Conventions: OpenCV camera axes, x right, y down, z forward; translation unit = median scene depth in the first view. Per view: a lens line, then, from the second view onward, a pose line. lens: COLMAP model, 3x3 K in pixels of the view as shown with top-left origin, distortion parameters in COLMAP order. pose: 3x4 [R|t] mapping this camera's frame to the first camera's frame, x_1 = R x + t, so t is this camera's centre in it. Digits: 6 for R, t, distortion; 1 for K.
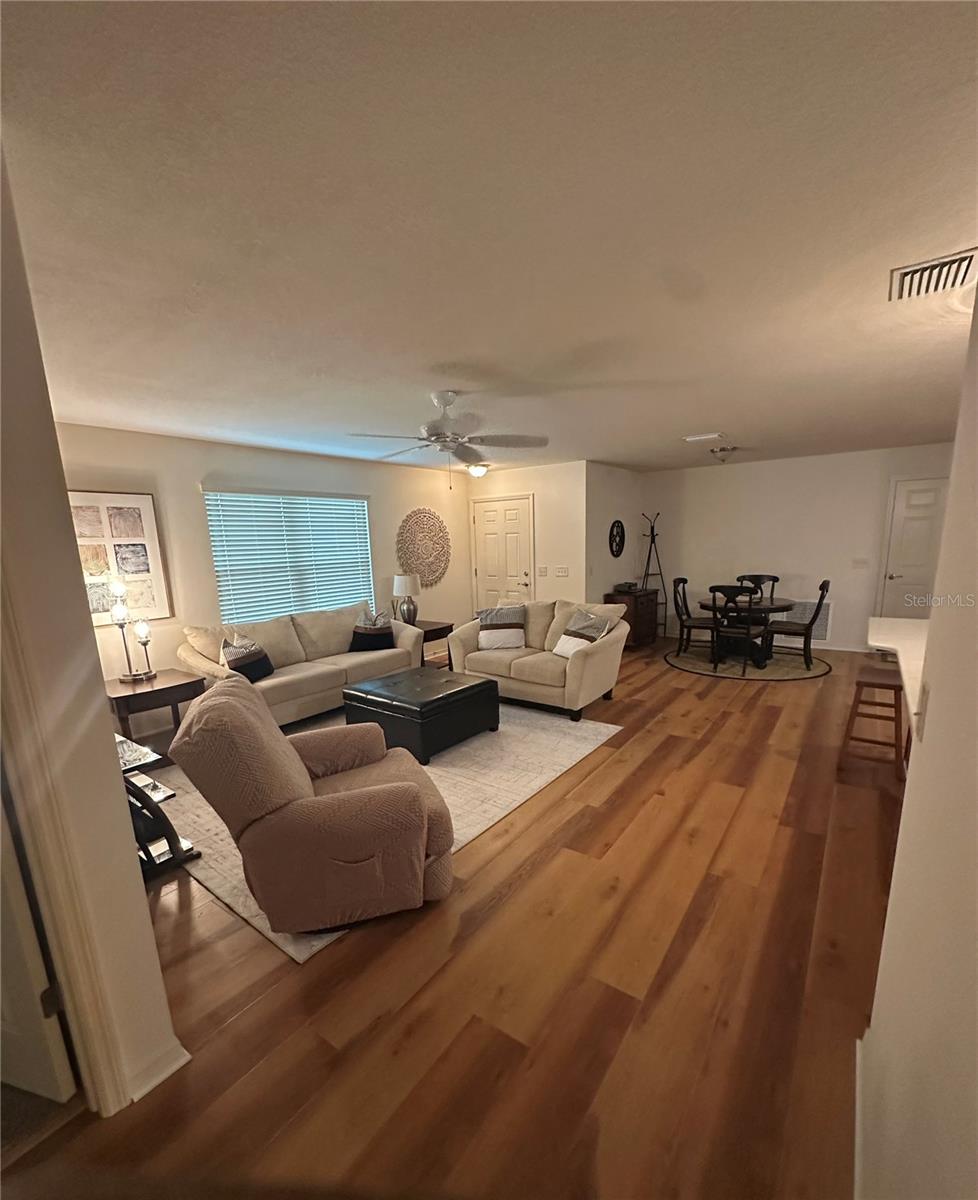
lens RADIAL K [[526.8, 0, 494.2], [0, 526.8, 653.1], [0, 0, 1]] dist [-0.008479, -0.000045]
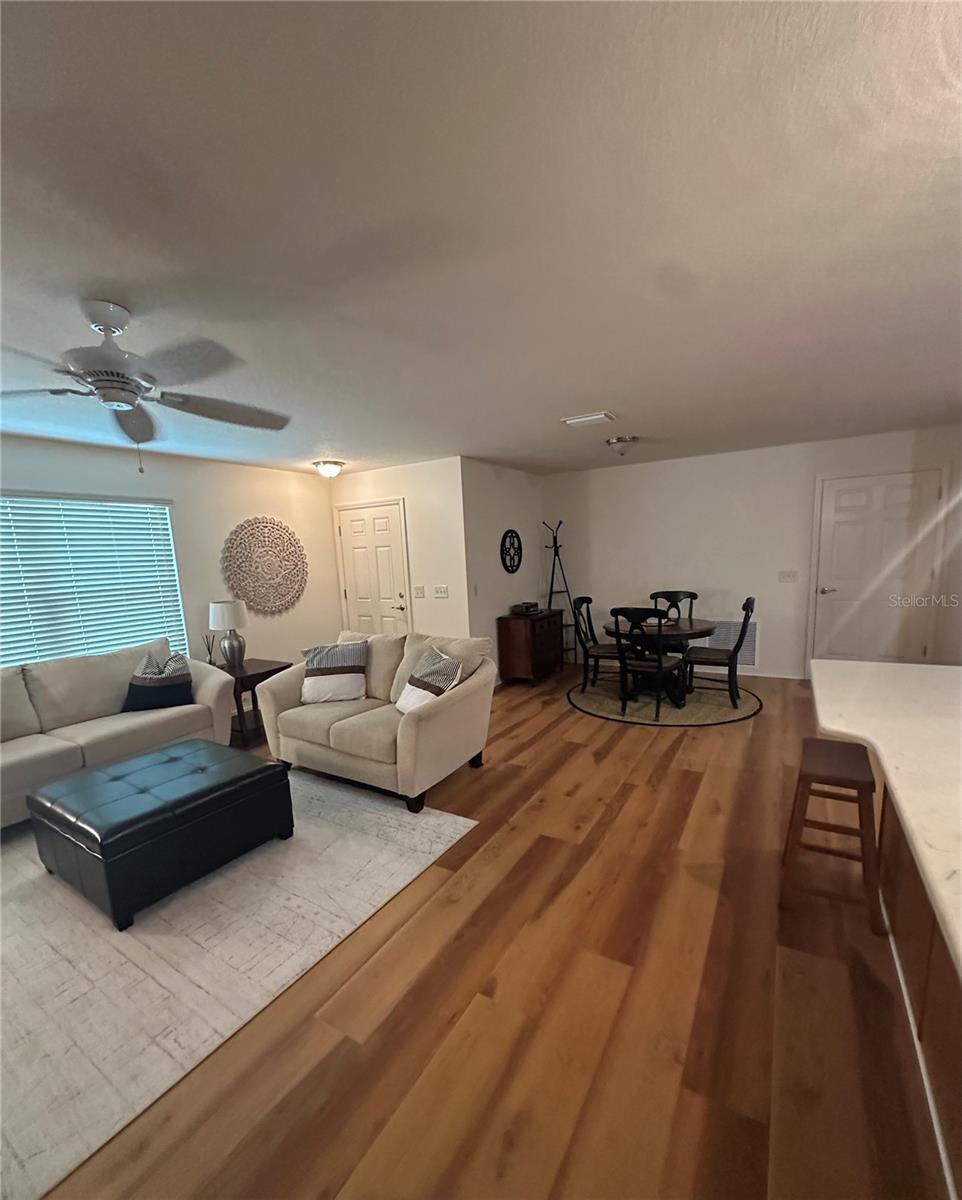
lens RADIAL K [[514.3, 0, 488.5], [0, 514.3, 642.3], [0, 0, 1]] dist [-0.008872, 0.001788]
pose [[0.996115, -0.028337, 0.083379, 0.173319], [0.031906, 0.998617, -0.041790, -0.054030], [-0.082079, 0.044288, 0.995641, 0.264963]]
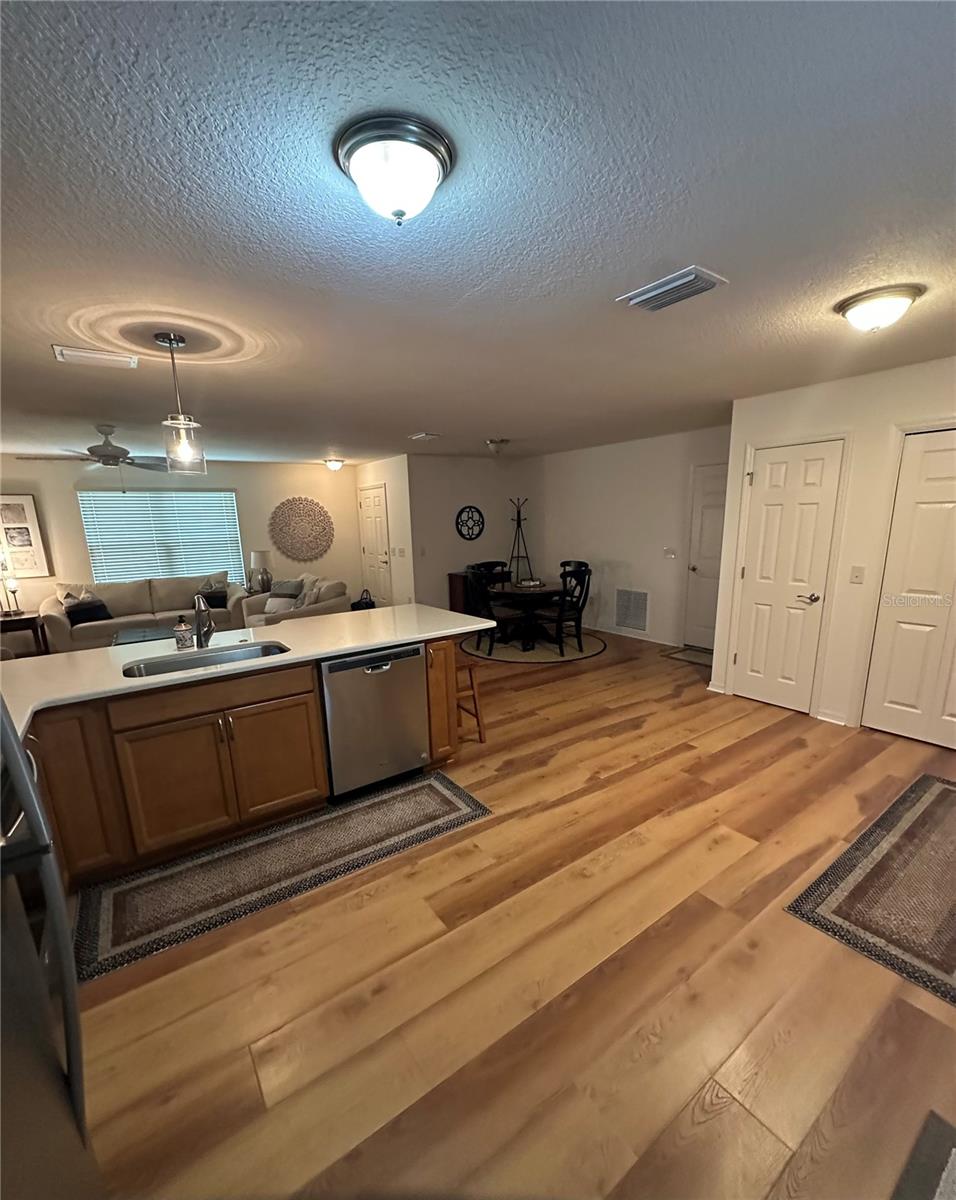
lens RADIAL K [[514.3, 0, 486.6], [0, 514.3, 635.5], [0, 0, 1]] dist [-0.008872, 0.001788]
pose [[0.946393, 0.080454, -0.312839, 0.860300], [-0.073932, 0.996728, 0.032676, -0.033369], [0.314444, -0.007795, 0.949244, 0.007991]]
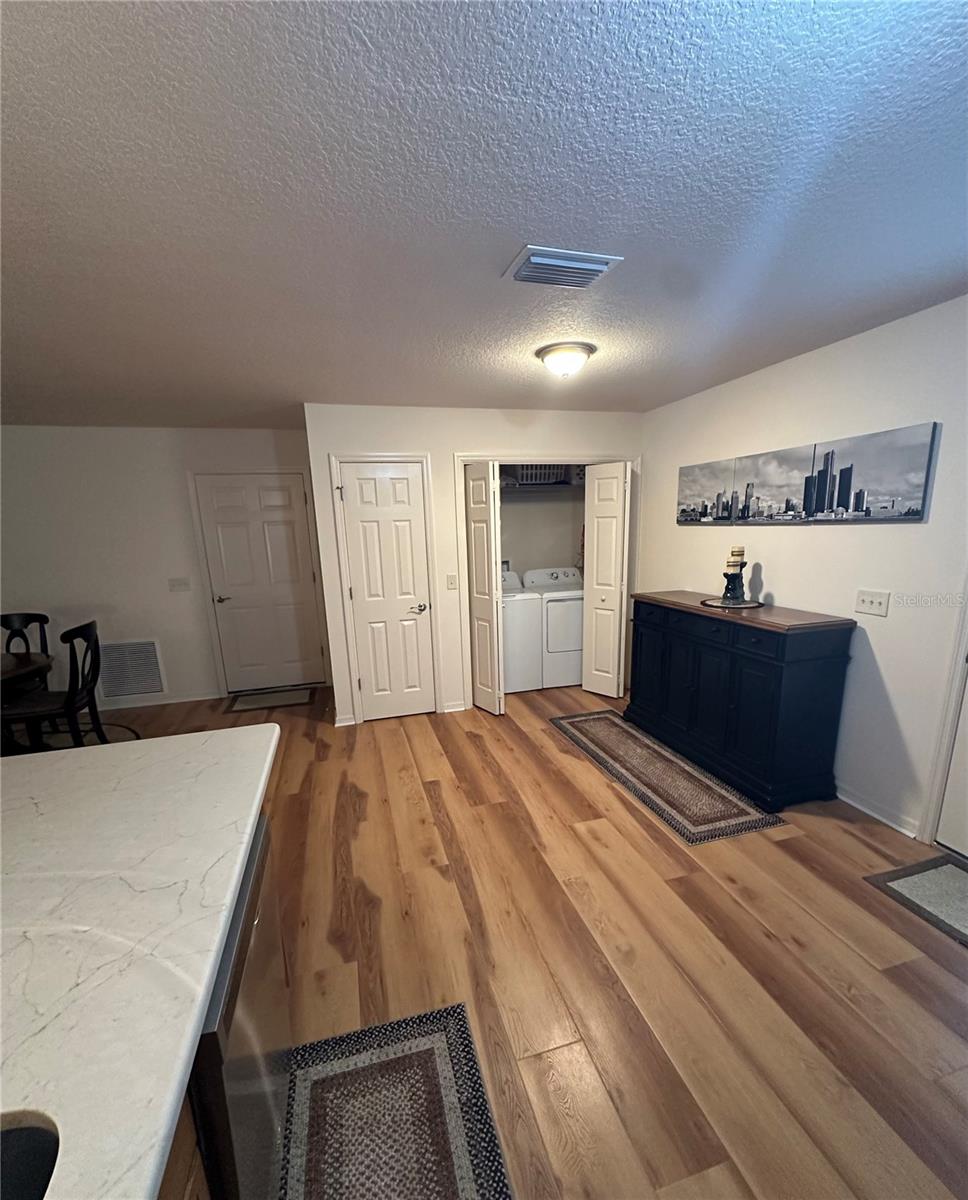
lens RADIAL K [[514.3, 0, 487.3], [0, 514.3, 645.1], [0, 0, 1]] dist [-0.008872, 0.001788]
pose [[0.626312, -0.169561, 0.760909, 0.511674], [0.171375, 0.982130, 0.077797, -0.085946], [-0.760503, 0.081675, 0.644178, 0.267318]]
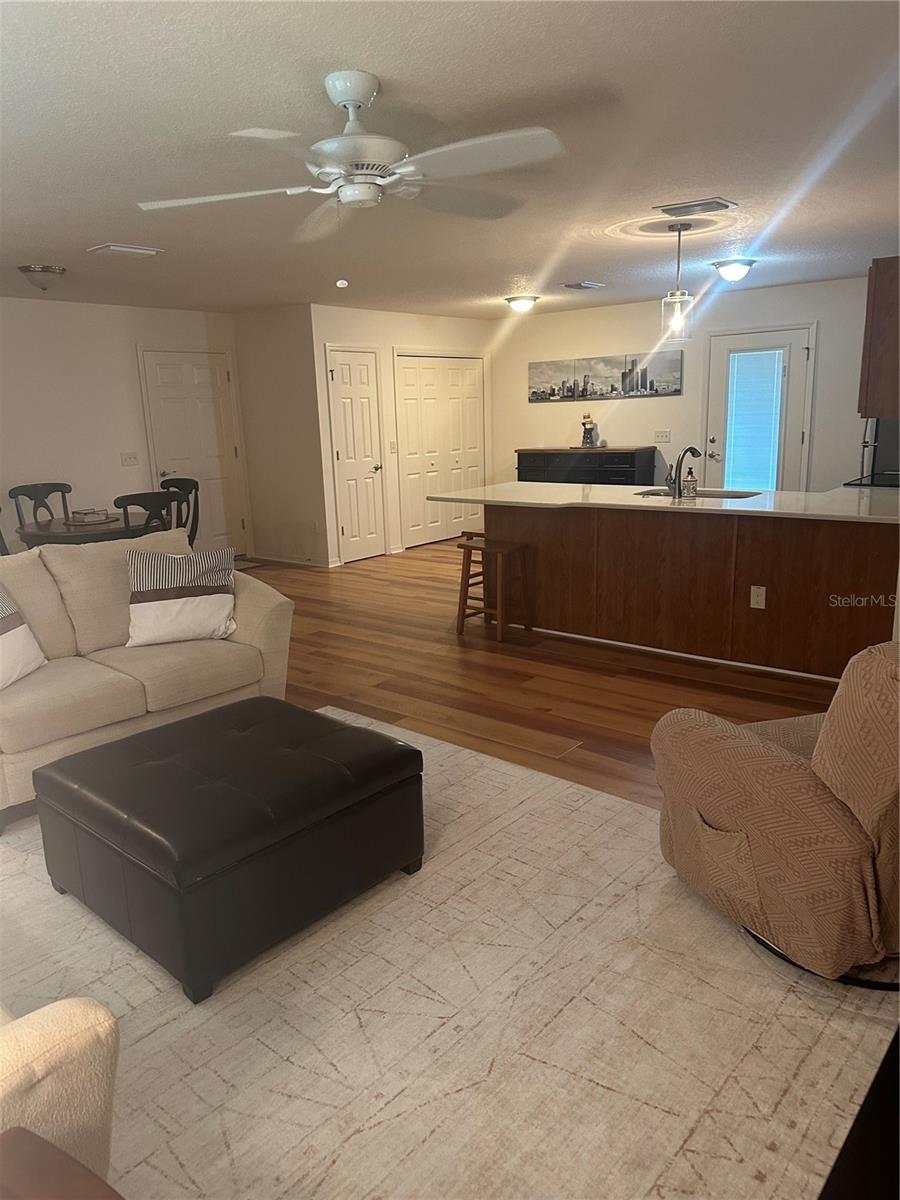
lens RADIAL K [[839.5, 0, 439.5], [0, 839.5, 600.5], [0, 0, 1]] dist [0.064338, -0.008794]
pose [[0.079974, -0.194328, 0.977671, -0.593053], [0.236130, 0.956589, 0.170822, -0.101584], [-0.968425, 0.217196, 0.122388, 0.594195]]
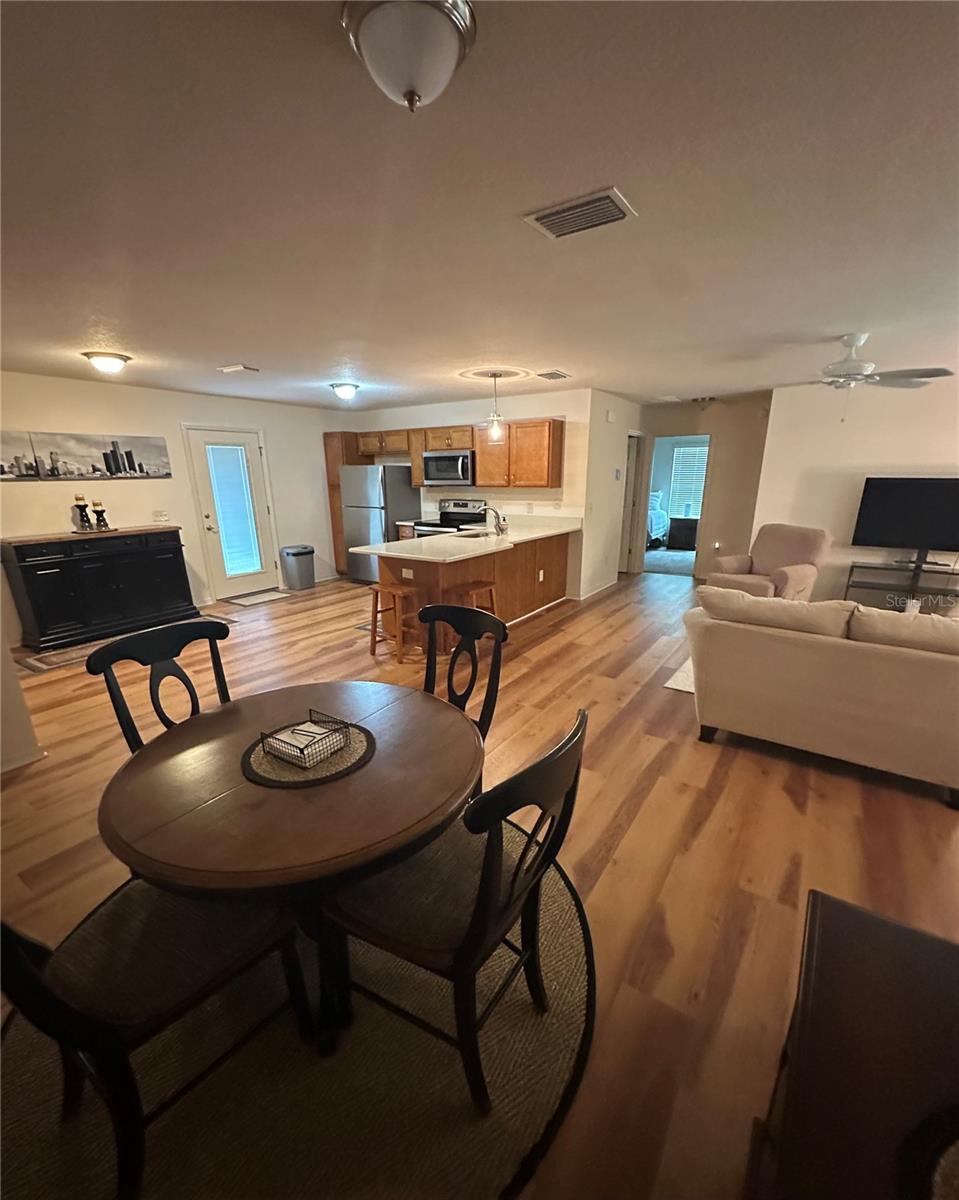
lens RADIAL K [[514.3, 0, 487.2], [0, 514.3, 635.6], [0, 0, 1]] dist [-0.008872, 0.001788]
pose [[-0.998671, 0.048419, -0.017655, 0.467178], [0.033548, 0.870793, 0.490504, -0.317448], [0.039124, 0.489259, -0.871260, 1.427139]]
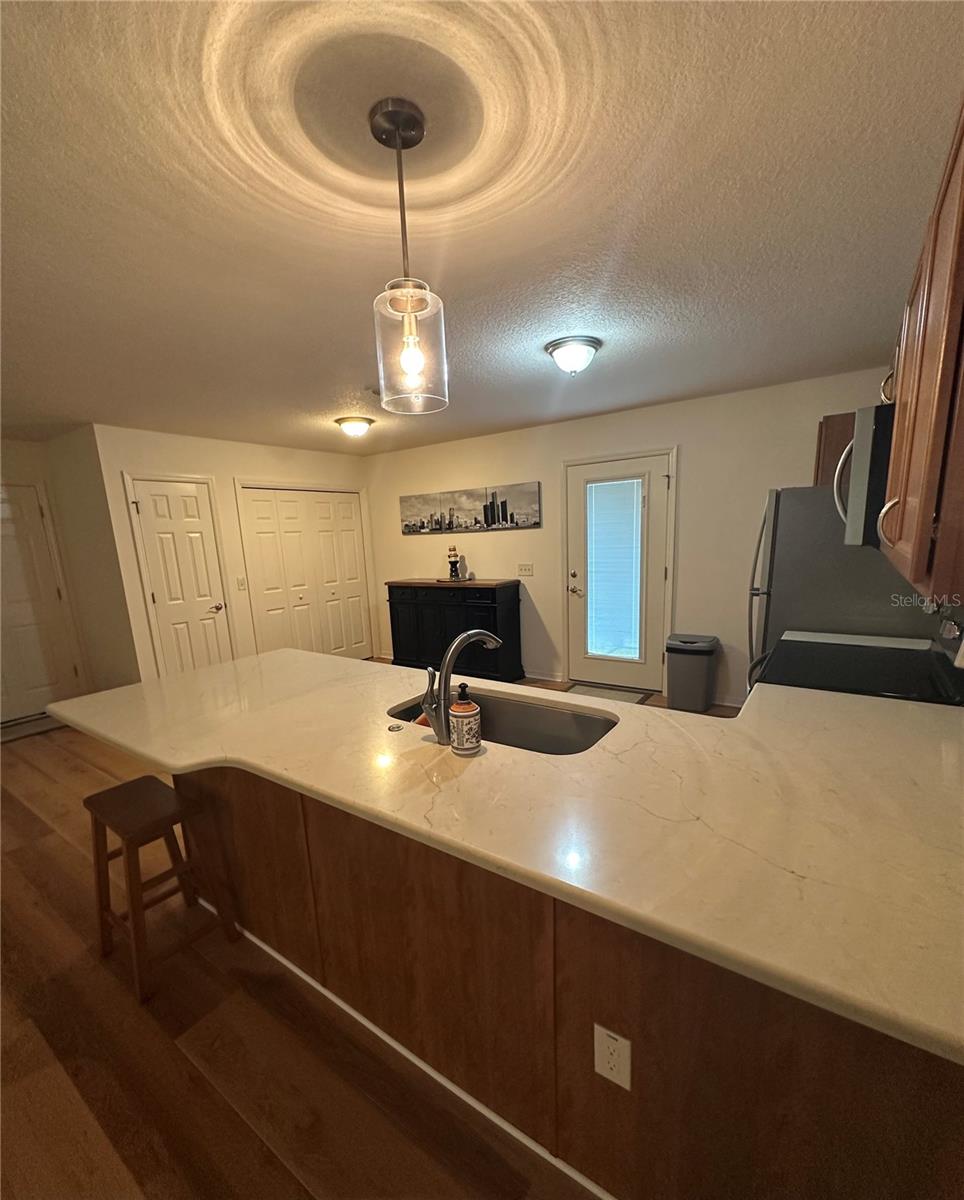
lens RADIAL K [[514.3, 0, 483.9], [0, 514.3, 637.6], [0, 0, 1]] dist [-0.008872, 0.001788]
pose [[-0.011447, -0.165484, 0.986146, 0.142721], [0.247066, 0.955165, 0.163153, -0.078637], [-0.968931, 0.245511, 0.029952, 0.381067]]
